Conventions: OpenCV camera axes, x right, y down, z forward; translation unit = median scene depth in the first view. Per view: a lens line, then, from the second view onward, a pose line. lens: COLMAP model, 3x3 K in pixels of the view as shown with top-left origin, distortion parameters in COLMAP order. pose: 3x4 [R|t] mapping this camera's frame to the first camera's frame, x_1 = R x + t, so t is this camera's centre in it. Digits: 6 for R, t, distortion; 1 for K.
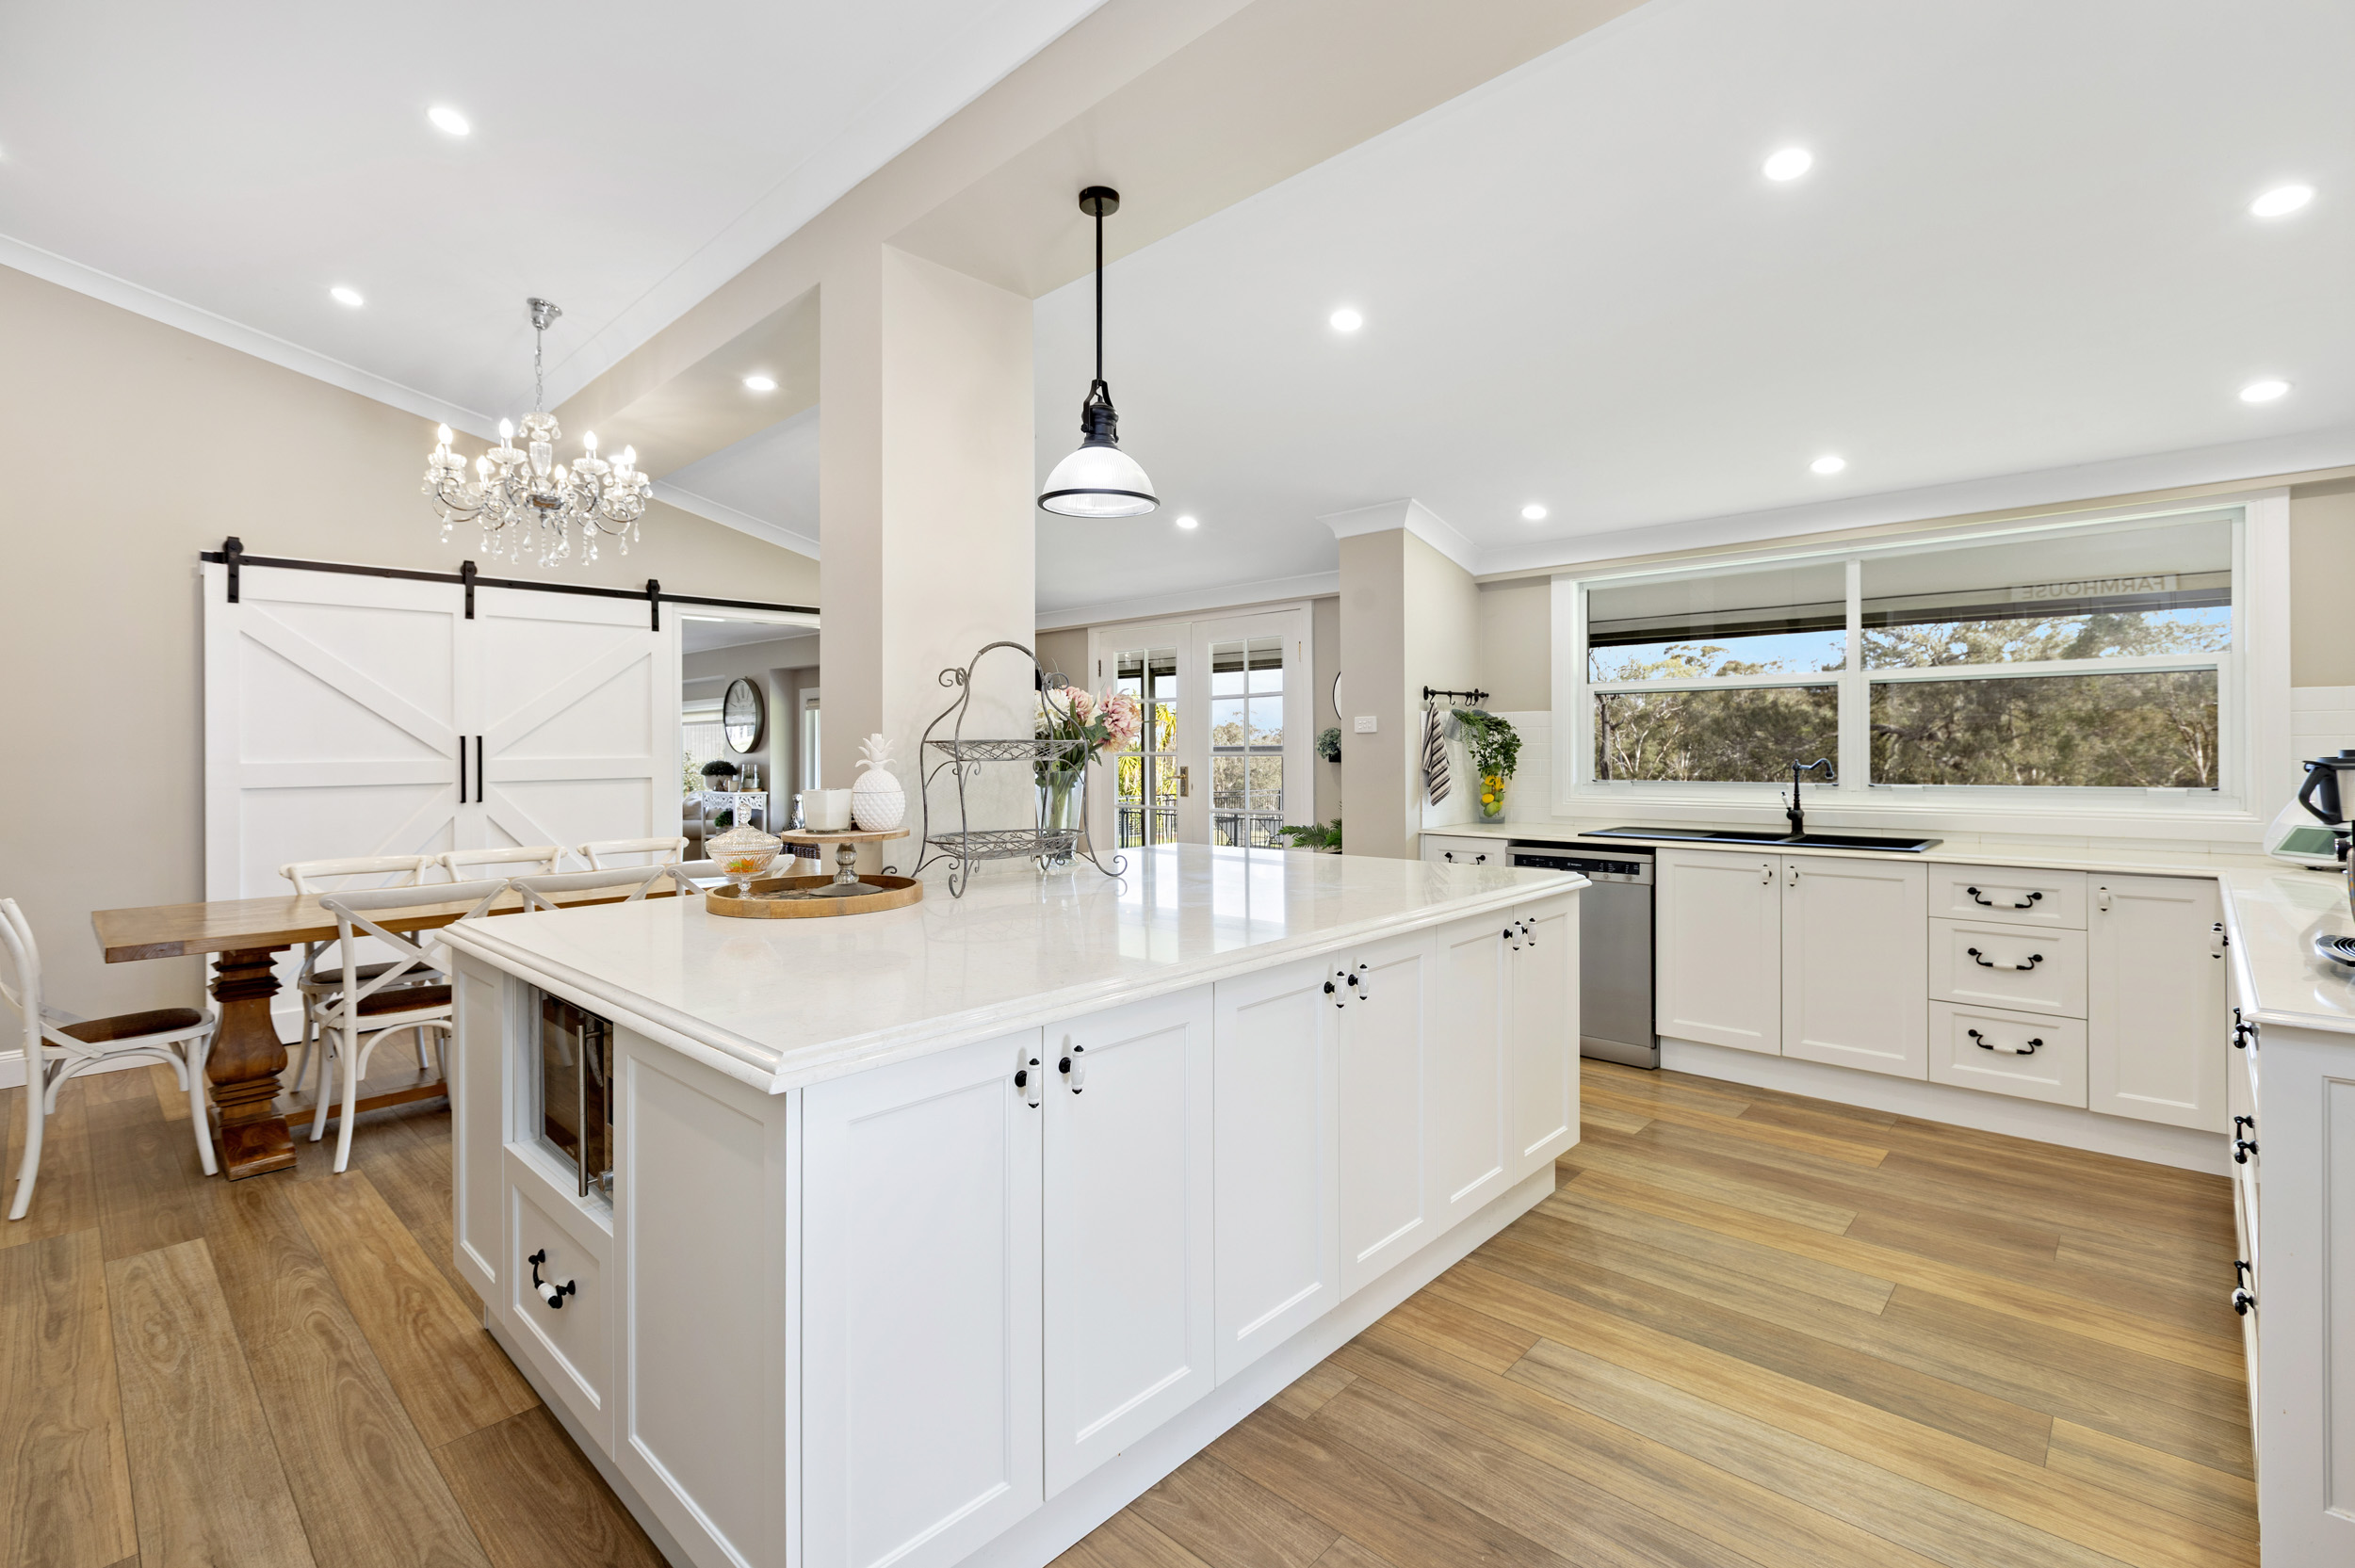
lens RADIAL K [[1054.9, 0, 1177.5], [0, 1054.9, 784.0], [0, 0, 1]] dist [0.000926, -0.000034]
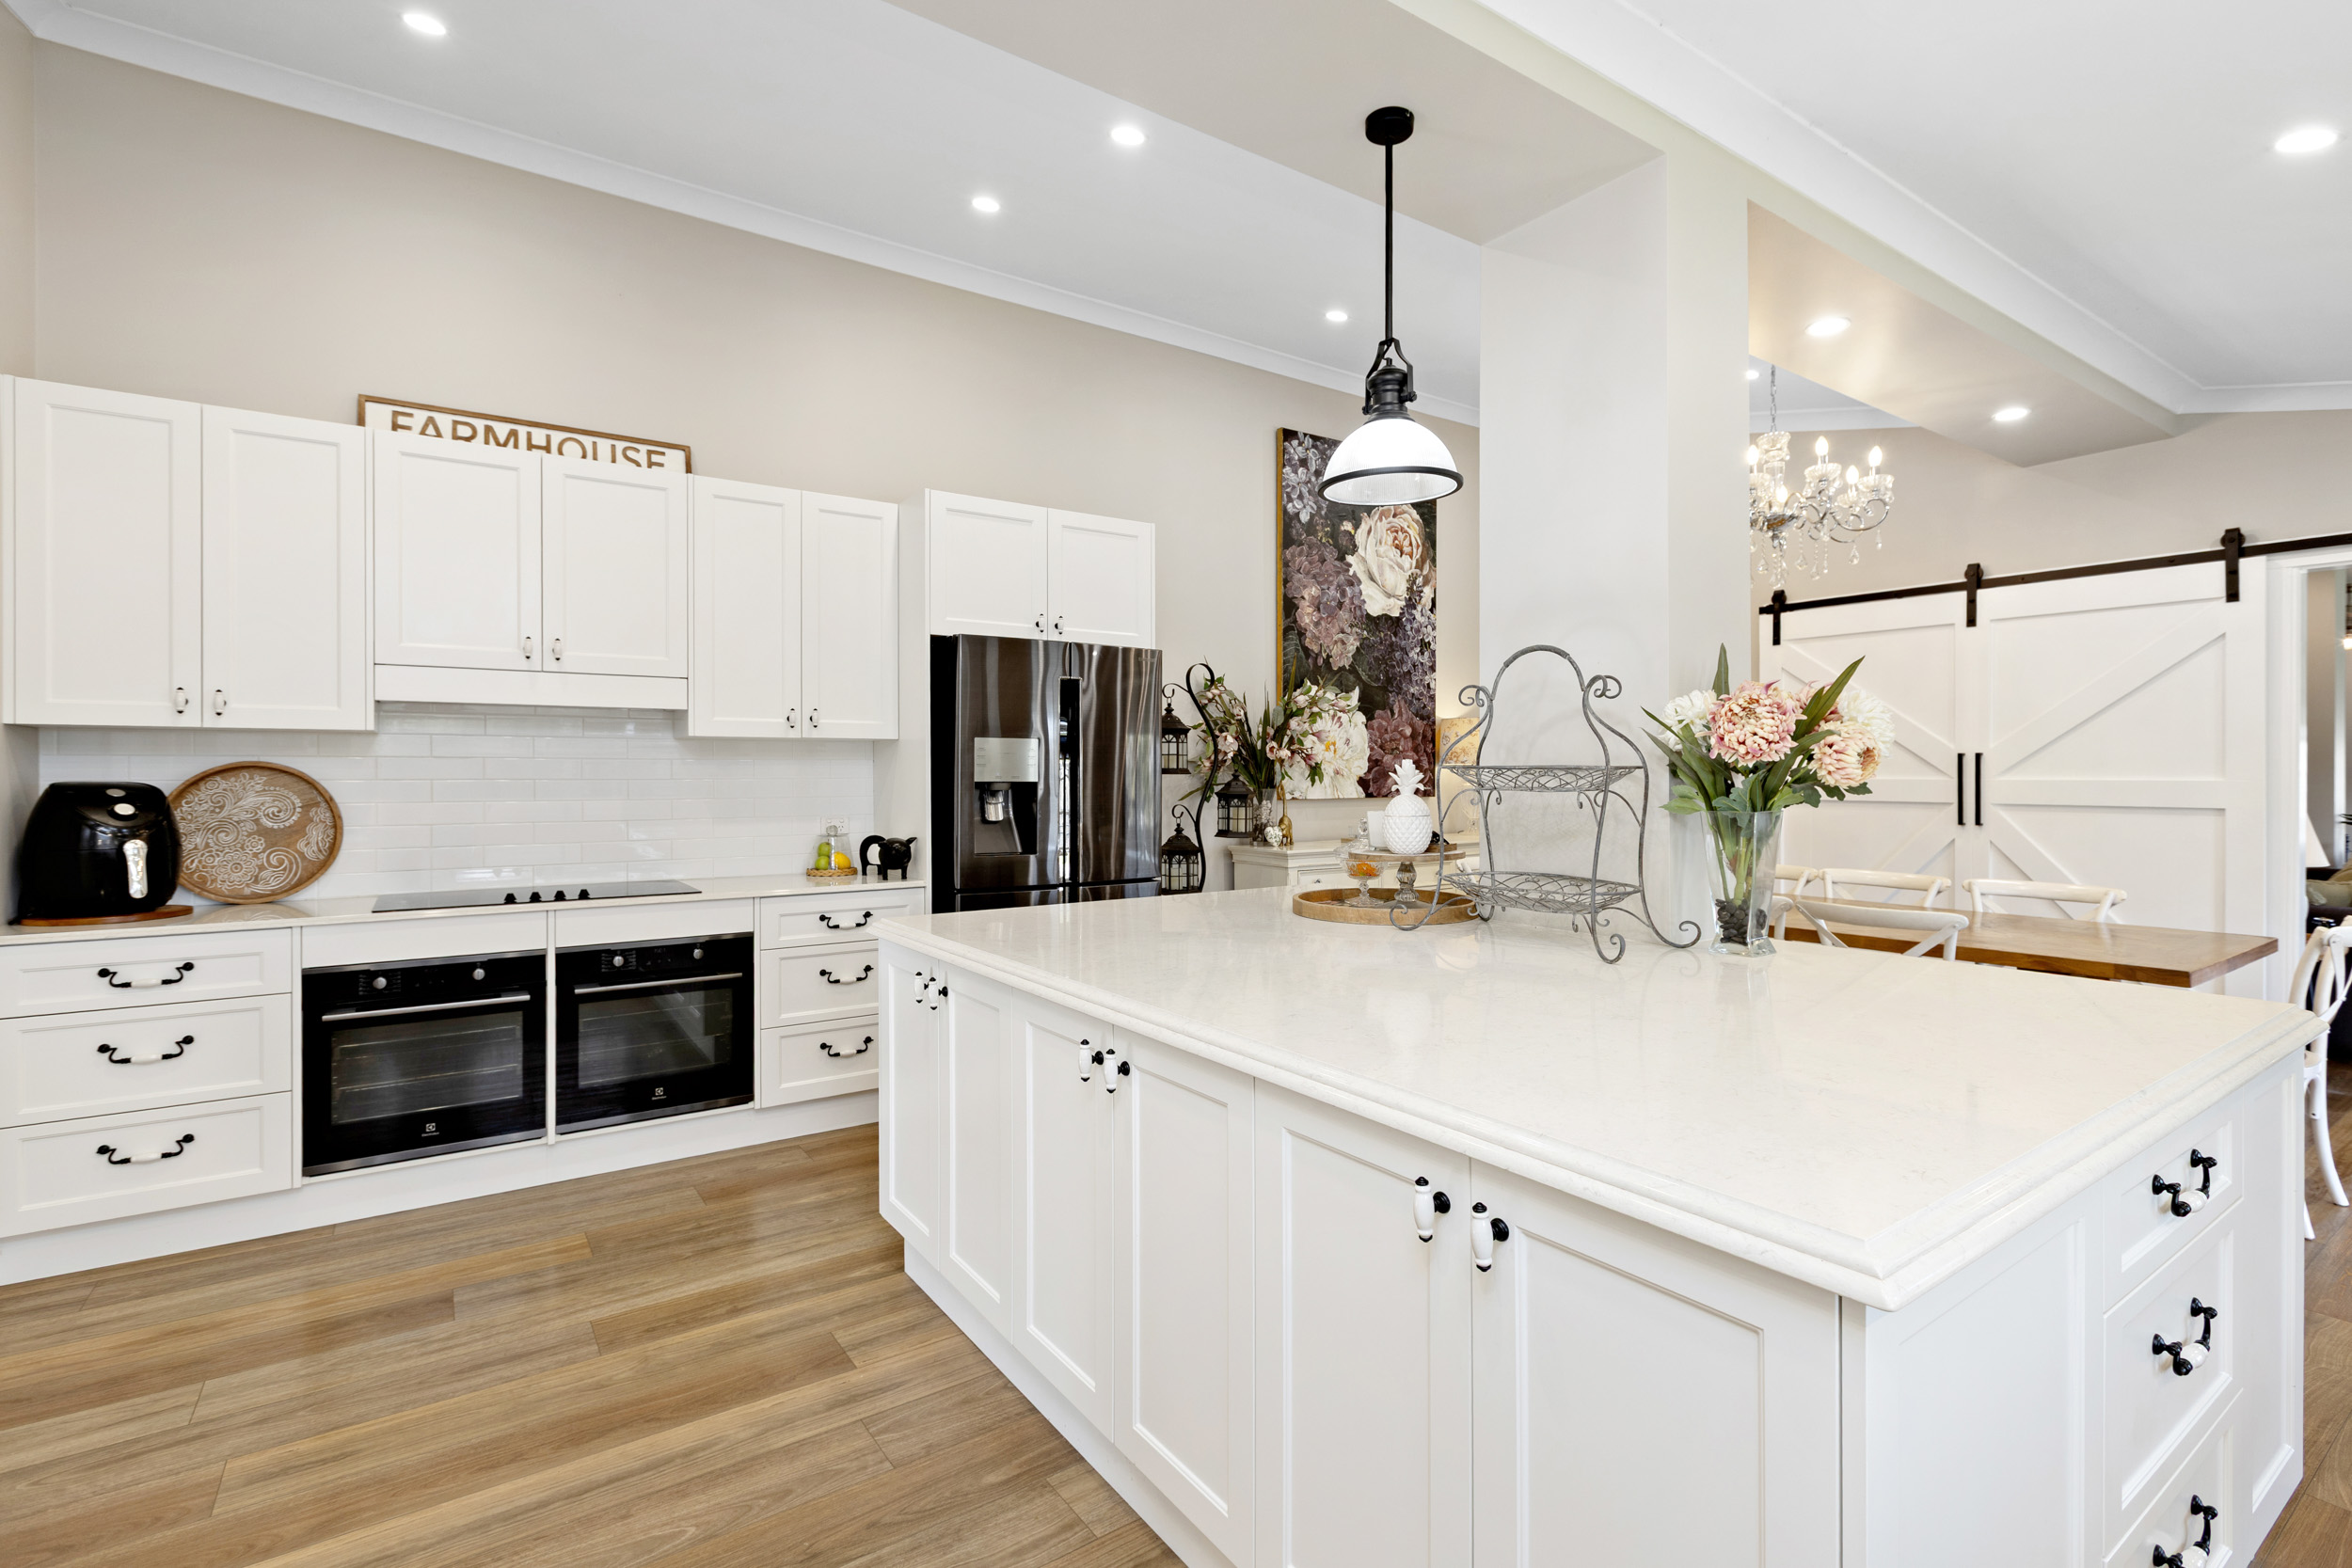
lens RADIAL K [[1085.9, 0, 1164.6], [0, 1085.9, 801.3], [0, 0, 1]] dist [0.001697, 0.000354]
pose [[-0.219819, 0.038942, -0.974763, 0.730704], [-0.032207, 0.998369, 0.047148, -0.044726], [0.975009, 0.041758, -0.218207, 0.912409]]
